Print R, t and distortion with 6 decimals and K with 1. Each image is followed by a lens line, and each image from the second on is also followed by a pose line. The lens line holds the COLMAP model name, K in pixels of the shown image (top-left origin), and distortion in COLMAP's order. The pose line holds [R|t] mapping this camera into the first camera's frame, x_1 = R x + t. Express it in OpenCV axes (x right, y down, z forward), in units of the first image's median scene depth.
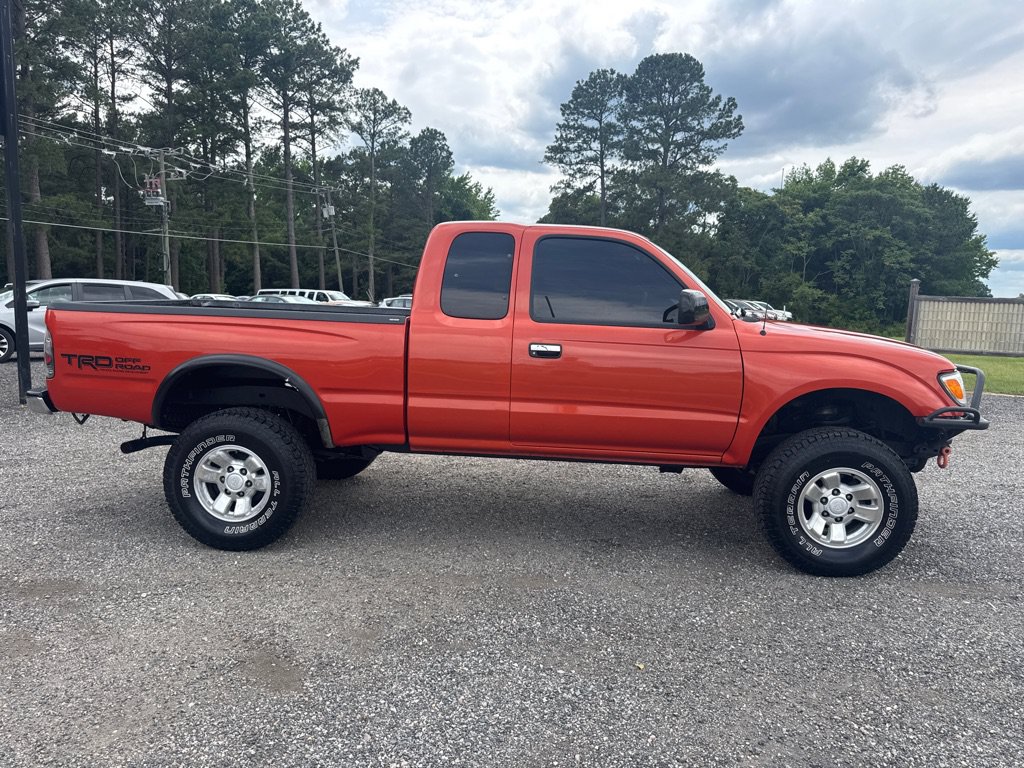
lens RADIAL K [[728.1, 0, 512.2], [0, 728.1, 399.5], [0, 0, 1]] dist [0.034331, -0.040529]
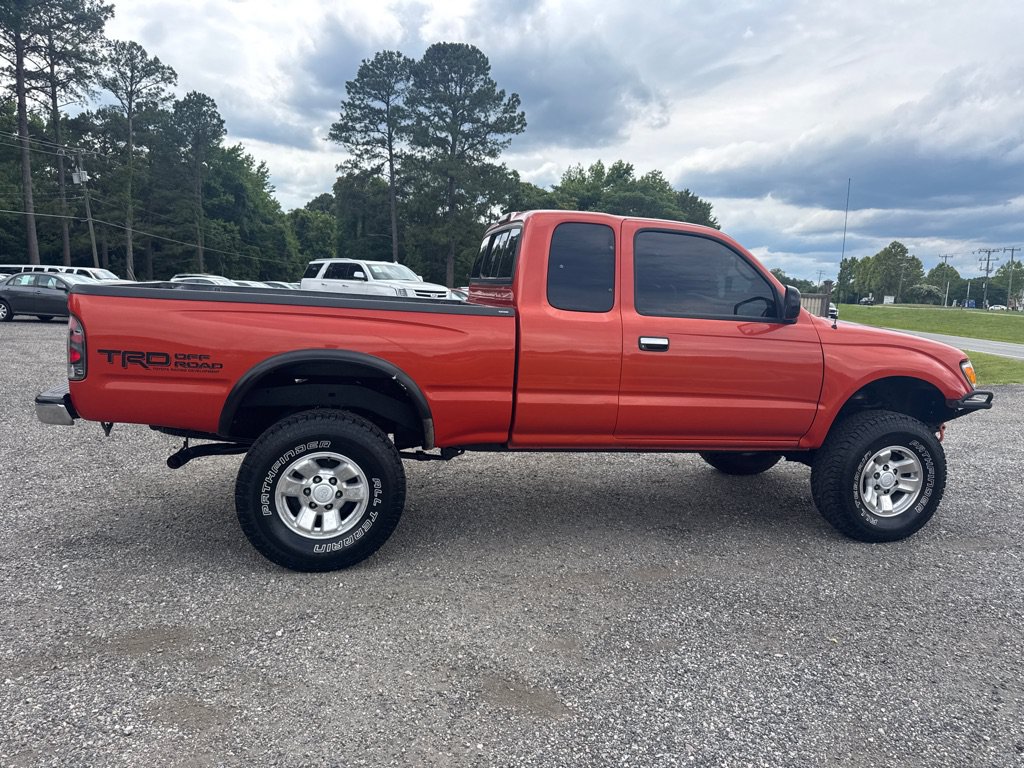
lens RADIAL K [[728.1, 0, 518.4], [0, 728.1, 393.8], [0, 0, 1]] dist [0.034331, -0.040529]
pose [[0.950854, -0.024418, 0.308675, -0.031874], [0.020896, 0.999673, 0.014711, -0.001189], [-0.308934, -0.007538, 0.951054, 0.006841]]
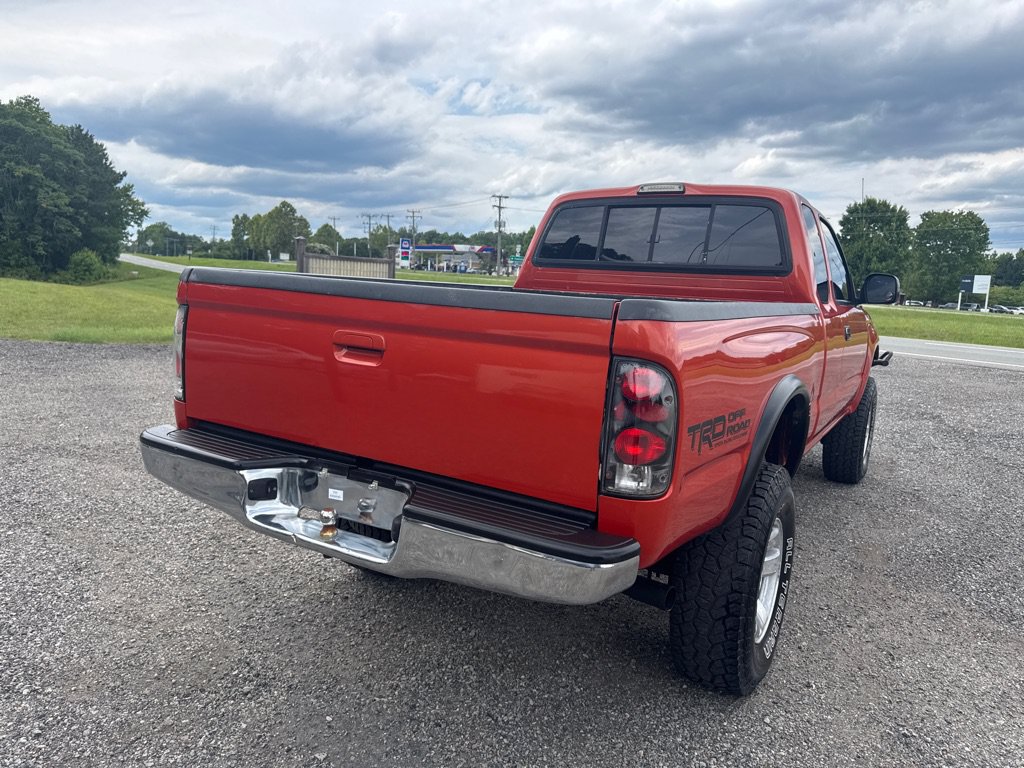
lens RADIAL K [[728.1, 0, 514.1], [0, 728.1, 391.2], [0, 0, 1]] dist [0.034331, -0.040529]
pose [[0.451026, -0.140897, 0.881319, -0.075819], [0.086076, 0.989724, 0.114177, -0.010247], [-0.888350, 0.024364, 0.458519, 0.067384]]
